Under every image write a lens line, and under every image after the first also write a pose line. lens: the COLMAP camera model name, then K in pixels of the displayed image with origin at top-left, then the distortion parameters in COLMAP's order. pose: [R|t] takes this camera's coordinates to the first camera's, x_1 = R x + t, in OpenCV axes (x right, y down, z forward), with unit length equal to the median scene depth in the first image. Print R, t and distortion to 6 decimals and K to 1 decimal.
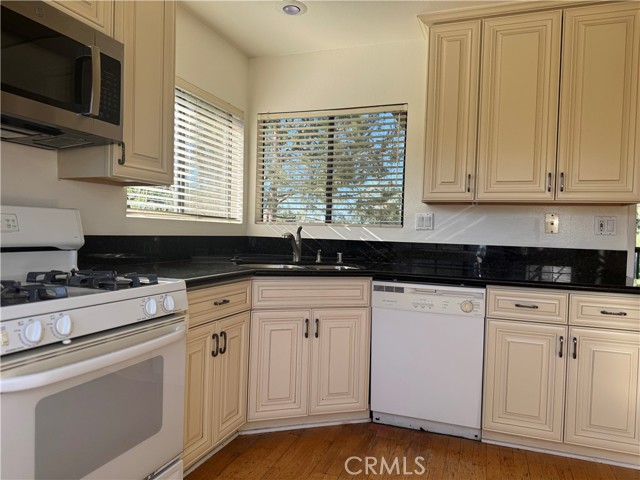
lens RADIAL K [[453.5, 0, 318.0], [0, 453.5, 239.1], [0, 0, 1]] dist [0.060919, -0.034804]
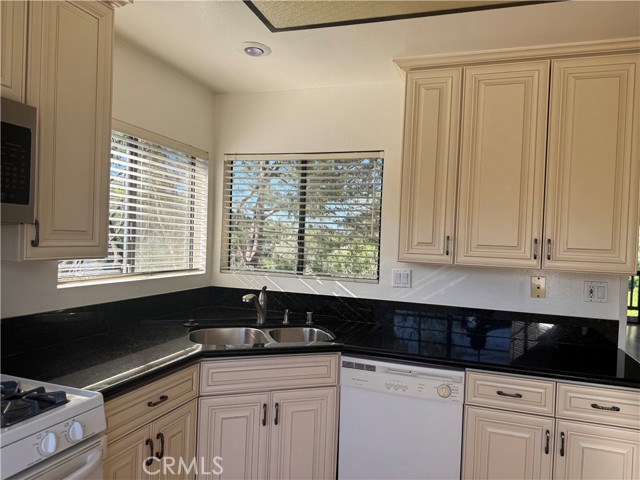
lens RADIAL K [[453.5, 0, 320.5], [0, 453.5, 244.9], [0, 0, 1]] dist [0.060919, -0.034804]
pose [[0.999667, 0.008096, 0.024494, 0.056151], [-0.008077, 0.999967, -0.000876, -0.125288], [-0.024500, 0.000678, 0.999700, 0.102523]]
